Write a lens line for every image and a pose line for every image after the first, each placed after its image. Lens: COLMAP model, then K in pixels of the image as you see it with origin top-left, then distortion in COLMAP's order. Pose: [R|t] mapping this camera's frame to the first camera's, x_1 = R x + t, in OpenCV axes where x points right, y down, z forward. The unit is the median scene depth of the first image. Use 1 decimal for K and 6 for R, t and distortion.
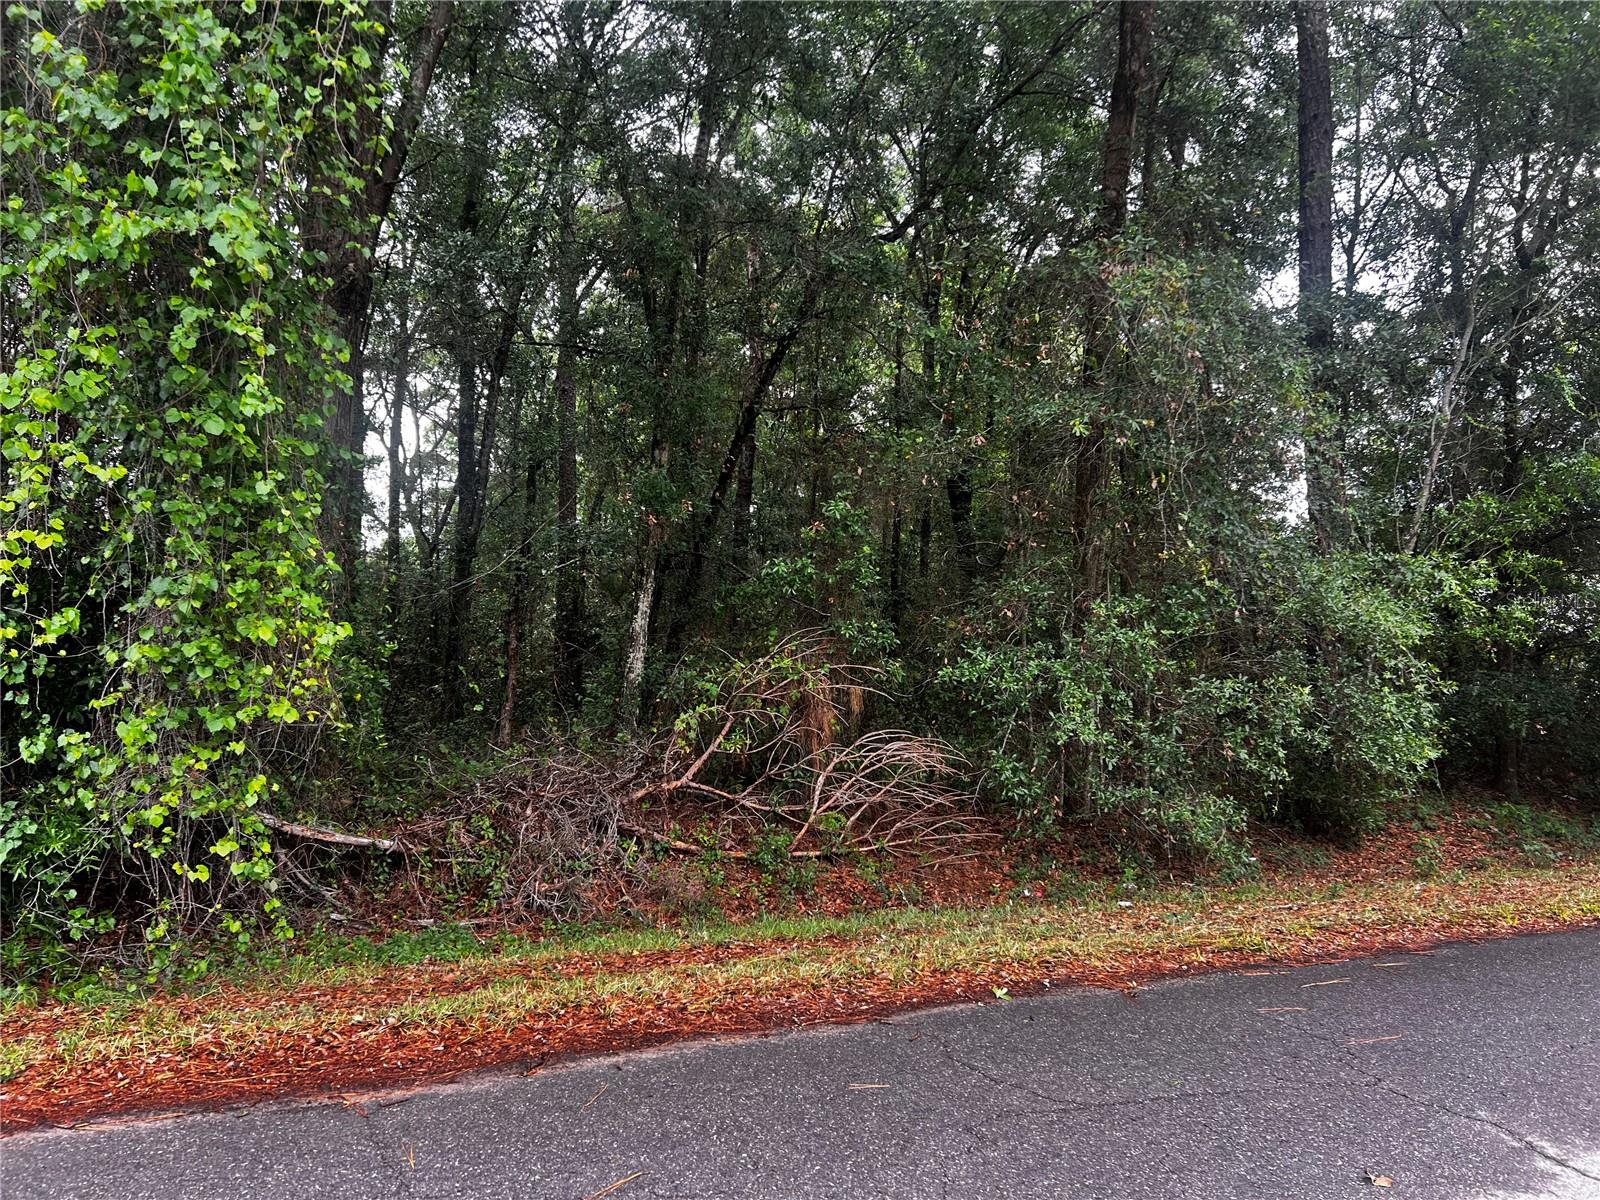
lens RADIAL K [[1199.6, 0, 808.5], [0, 1199.6, 588.7], [0, 0, 1]] dist [0.051144, -0.043097]
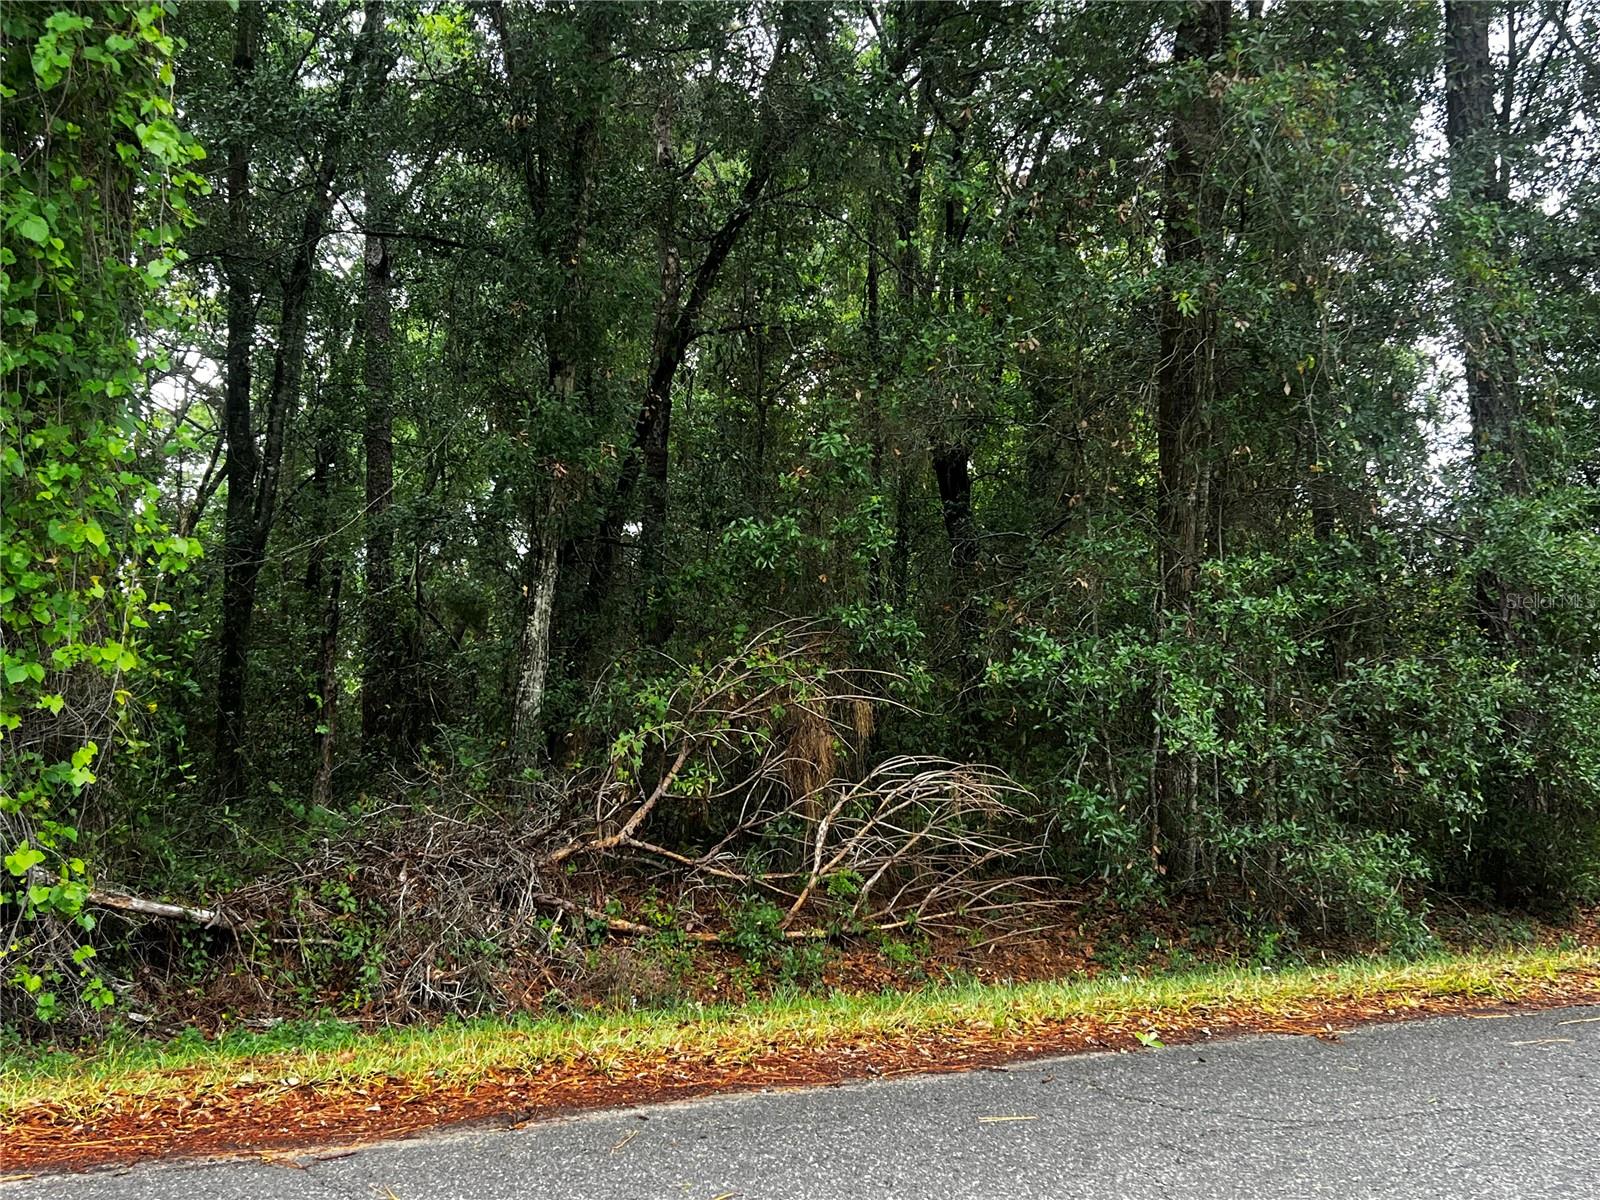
lens RADIAL K [[1769.3, 0, 801.2], [0, 1769.3, 582.4], [0, 0, 1]] dist [0.033105, 0.000000]
pose [[0.998216, -0.018399, 0.056809, -0.065900], [0.021185, 0.998582, -0.048840, 0.078007], [-0.055830, 0.049956, 0.997190, -0.024593]]
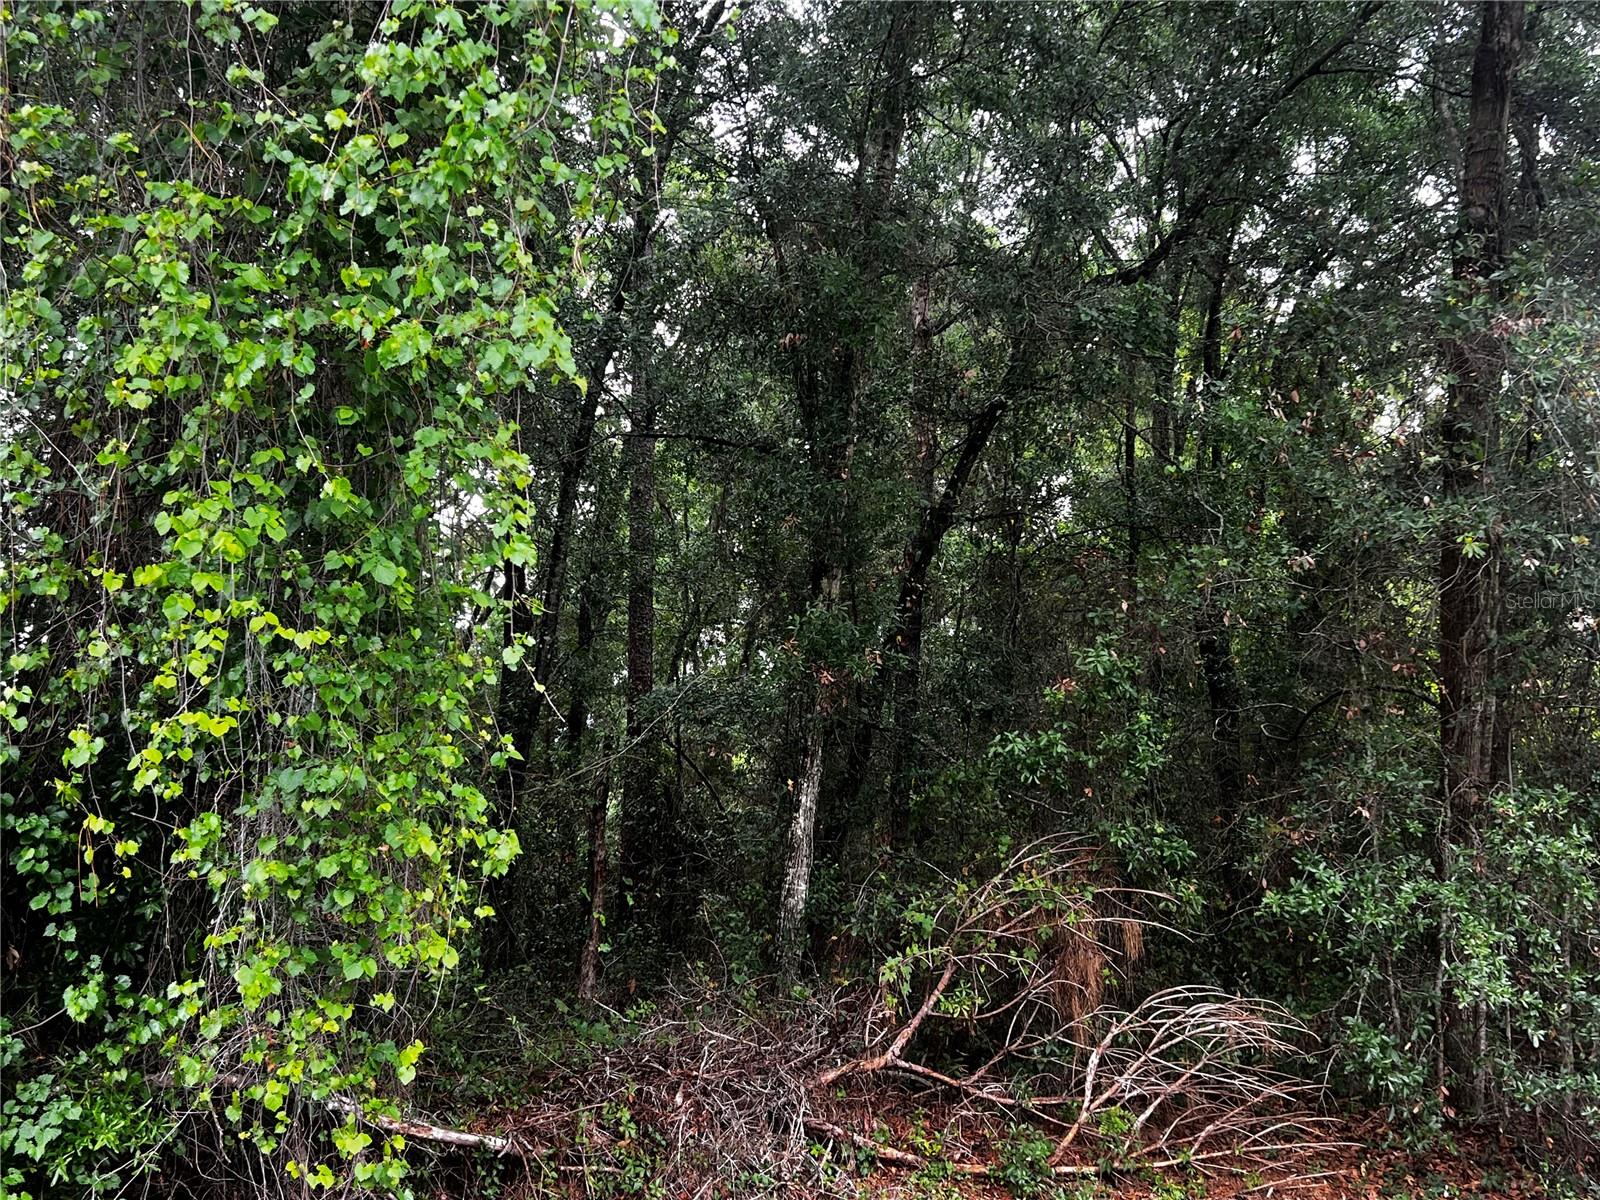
lens RADIAL K [[1769.3, 0, 787.6], [0, 1769.3, 585.9], [0, 0, 1]] dist [0.033105, 0.000000]
pose [[0.996441, -0.012525, -0.083362, -0.086218], [0.003857, 0.994639, -0.103340, -0.005192], [0.084209, 0.102651, 0.991147, -0.050419]]
